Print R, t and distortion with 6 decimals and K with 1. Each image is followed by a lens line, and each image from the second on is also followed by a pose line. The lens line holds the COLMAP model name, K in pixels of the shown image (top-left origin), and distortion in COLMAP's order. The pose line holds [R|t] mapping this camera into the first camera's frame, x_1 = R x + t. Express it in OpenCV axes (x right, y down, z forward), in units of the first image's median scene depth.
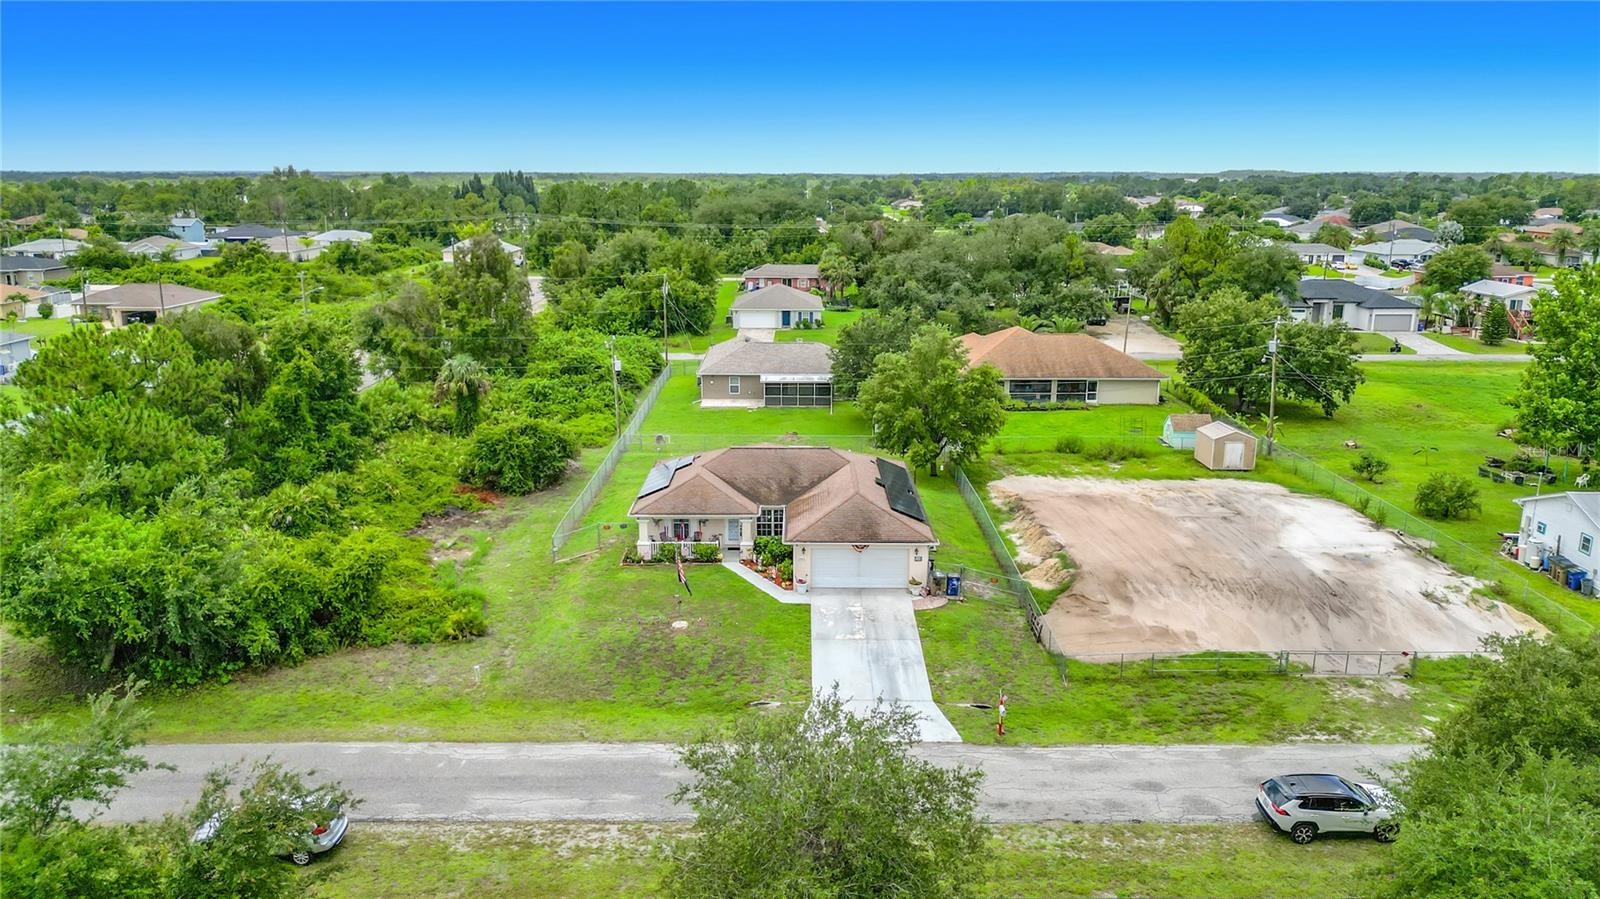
lens RADIAL K [[1147.8, 0, 792.3], [0, 1147.8, 458.4], [0, 0, 1]] dist [0.060178, -0.104732]
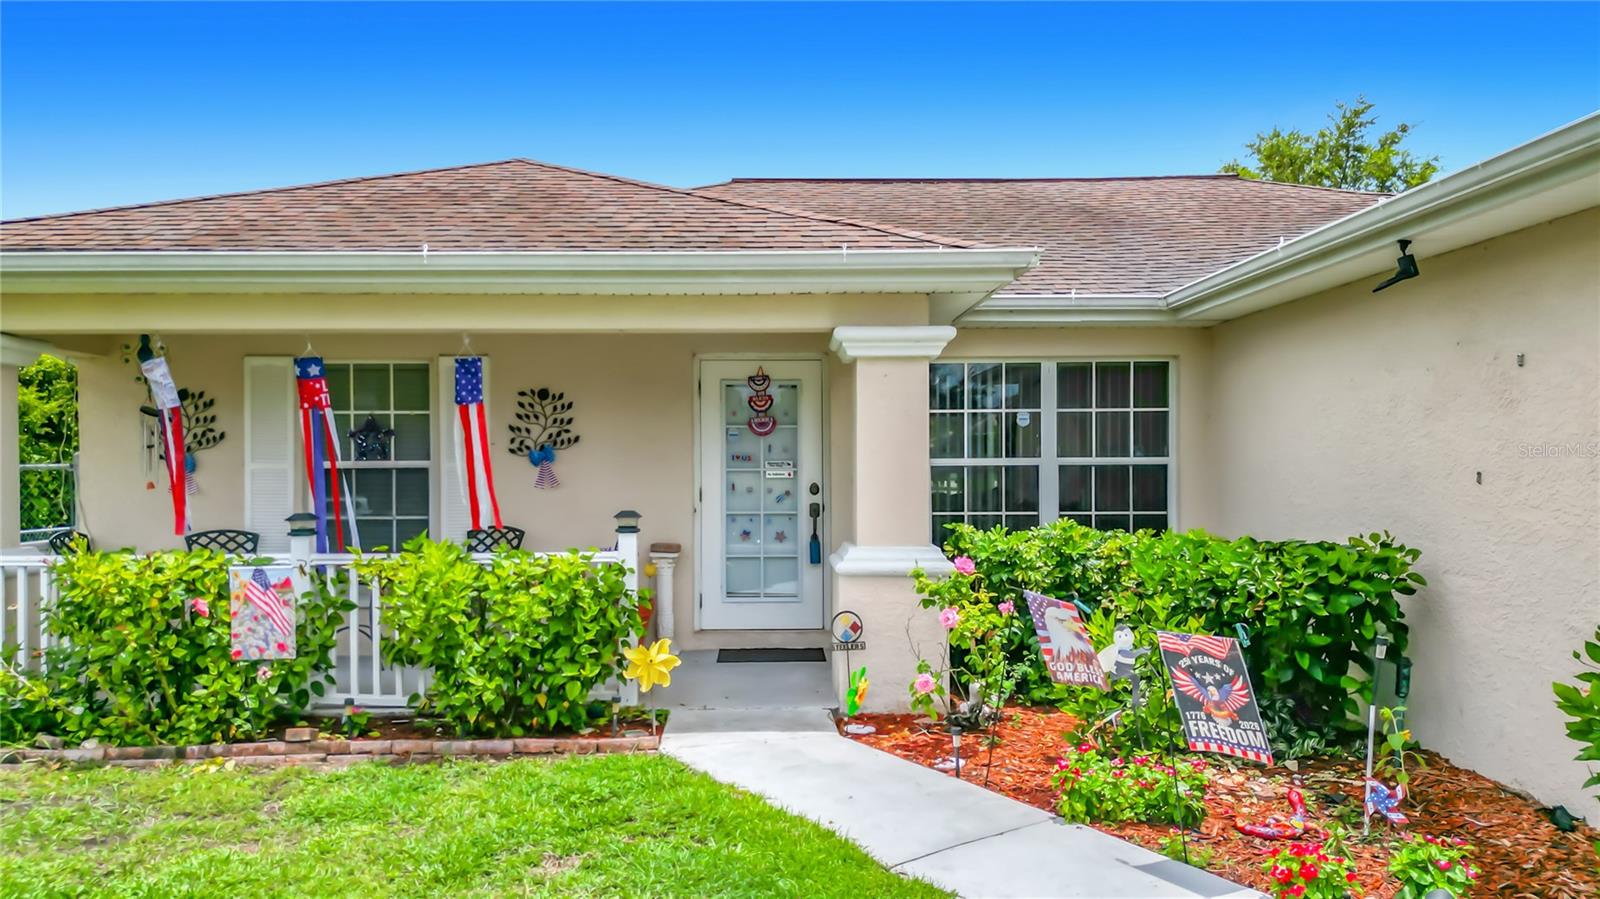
lens RADIAL K [[1159.0, 0, 793.9], [0, 1159.0, 432.8], [0, 0, 1]] dist [0.056605, -0.080359]
pose [[0.999724, -0.006588, 0.022560, -0.049124], [0.012242, 0.965373, -0.260585, 0.086328], [-0.020062, 0.260789, 0.965187, 0.842606]]
